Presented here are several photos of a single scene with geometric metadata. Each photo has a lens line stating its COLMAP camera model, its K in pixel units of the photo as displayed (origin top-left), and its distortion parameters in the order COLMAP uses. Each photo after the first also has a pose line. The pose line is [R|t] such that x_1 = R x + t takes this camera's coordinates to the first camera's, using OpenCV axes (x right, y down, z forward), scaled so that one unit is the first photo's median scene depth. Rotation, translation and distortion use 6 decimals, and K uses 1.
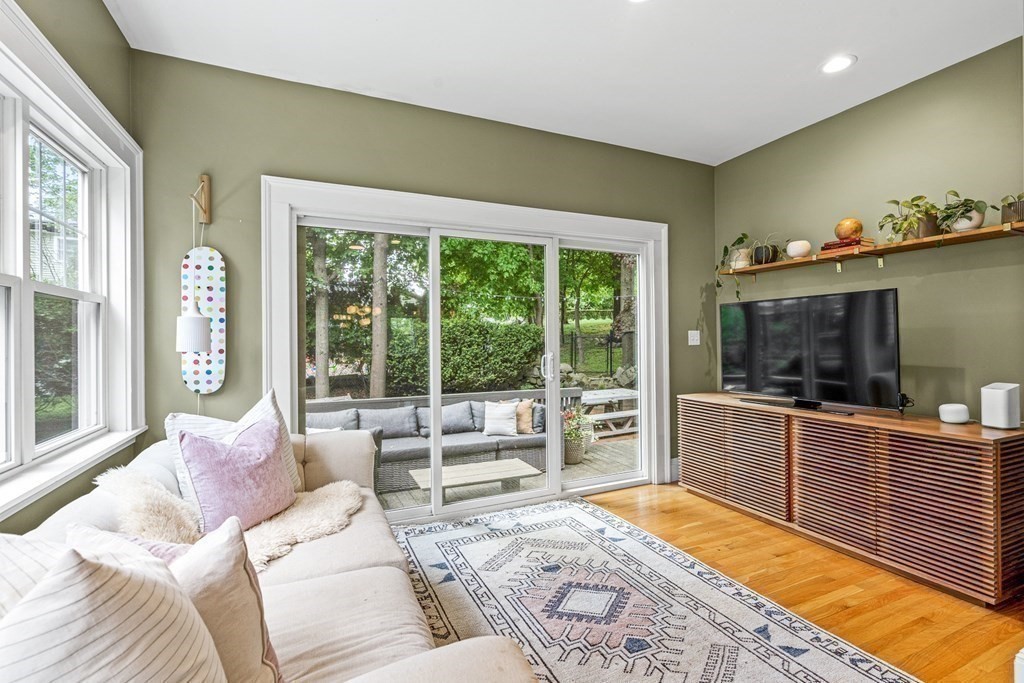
lens RADIAL K [[464.7, 0, 512.7], [0, 464.7, 339.4], [0, 0, 1]] dist [-0.000713, 0.000456]
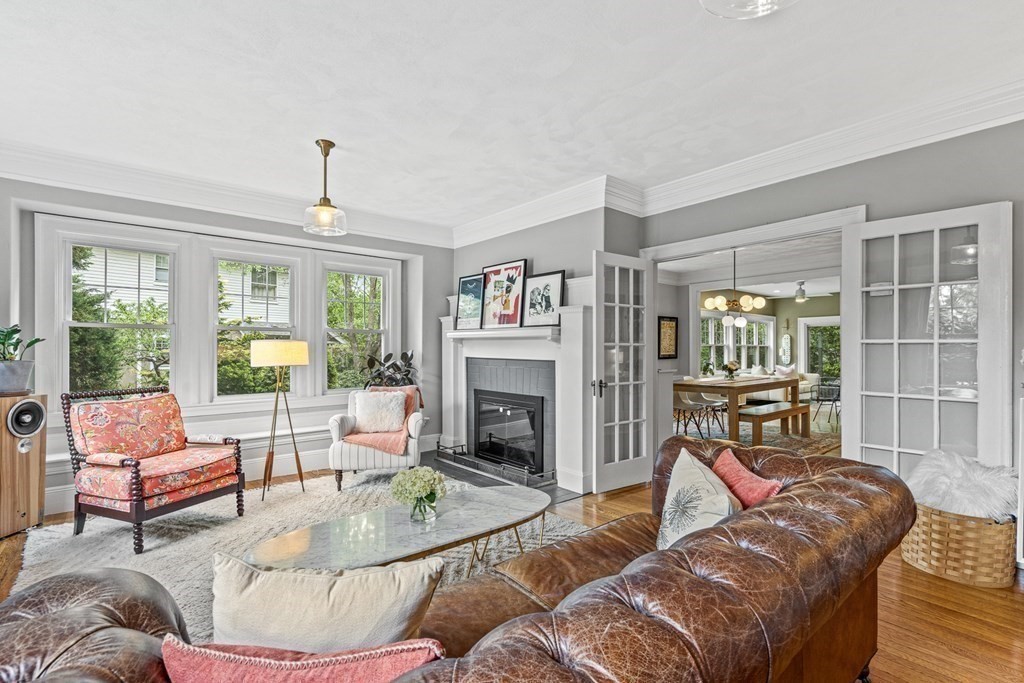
lens RADIAL K [[469.6, 0, 508.9], [0, 469.6, 351.3], [0, 0, 1]] dist [-0.002095, -0.000053]
pose [[0.277477, 0.003505, -0.960726, 2.948200], [0.000405, 0.999993, 0.003765, -0.033978], [0.960732, -0.001434, 0.277473, -2.872238]]
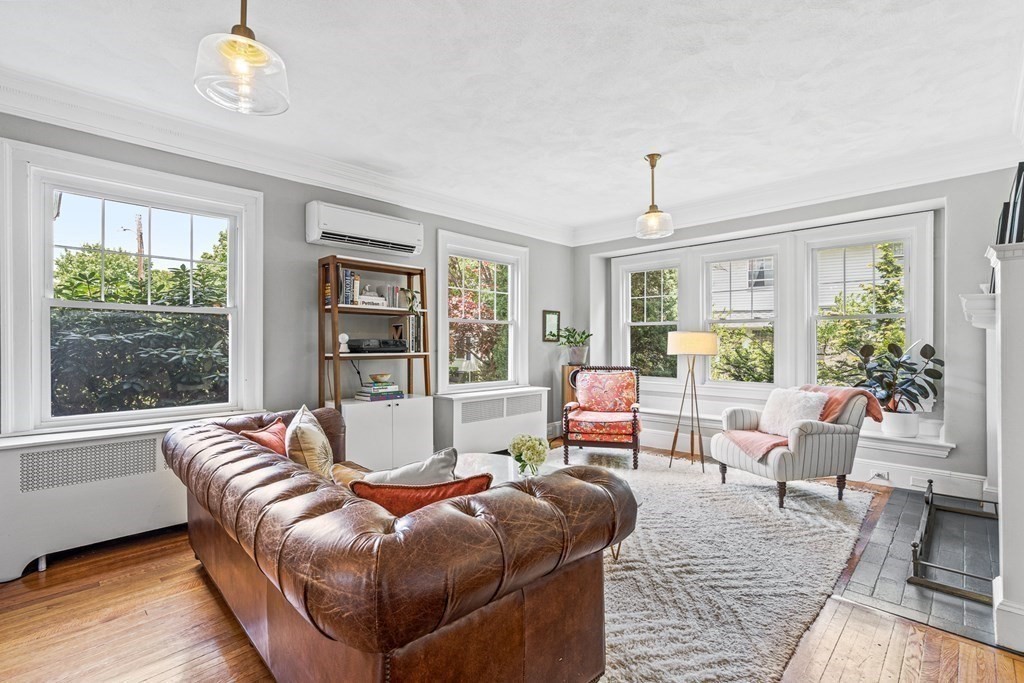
lens RADIAL K [[470.8, 0, 514.1], [0, 470.8, 343.2], [0, 0, 1]] dist [0.001434, 0.000661]
pose [[-0.933953, 0.002413, -0.357388, 2.514370], [0.000844, 0.999989, 0.004546, -0.031551], [0.357395, 0.003944, -0.933945, -1.847737]]
